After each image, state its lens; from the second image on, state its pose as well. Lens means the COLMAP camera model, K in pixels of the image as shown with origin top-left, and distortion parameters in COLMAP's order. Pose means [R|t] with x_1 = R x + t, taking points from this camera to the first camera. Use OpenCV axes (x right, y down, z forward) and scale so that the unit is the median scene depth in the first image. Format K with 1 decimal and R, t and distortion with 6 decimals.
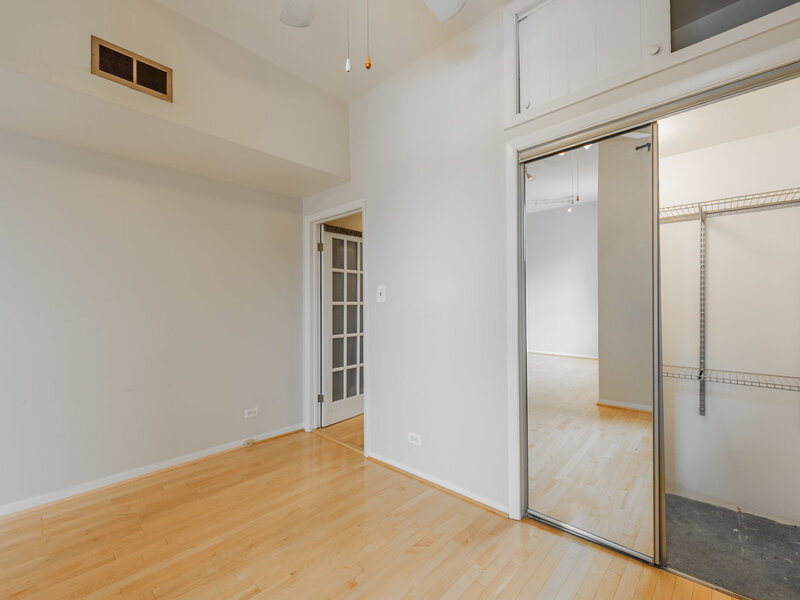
lens RADIAL K [[349.4, 0, 400.0], [0, 349.4, 300.0], [0, 0, 1]] dist [0.000452, 0.000103]
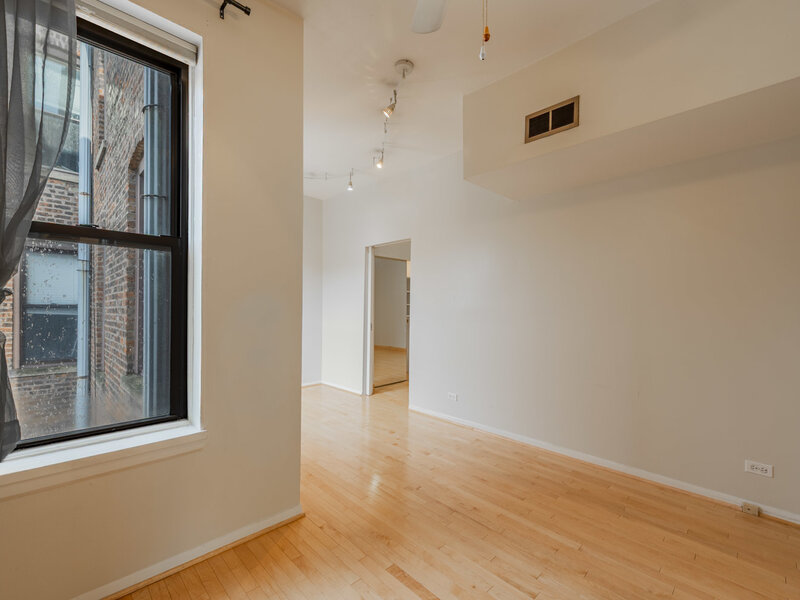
lens RADIAL K [[349.4, 0, 400.0], [0, 349.4, 300.0], [0, 0, 1]] dist [0.000452, 0.000103]
pose [[-0.029508, -0.016627, -0.999426, 0.409061], [-0.000959, 0.999862, -0.016605, 0.000238], [0.999564, 0.000469, -0.029520, 0.427919]]
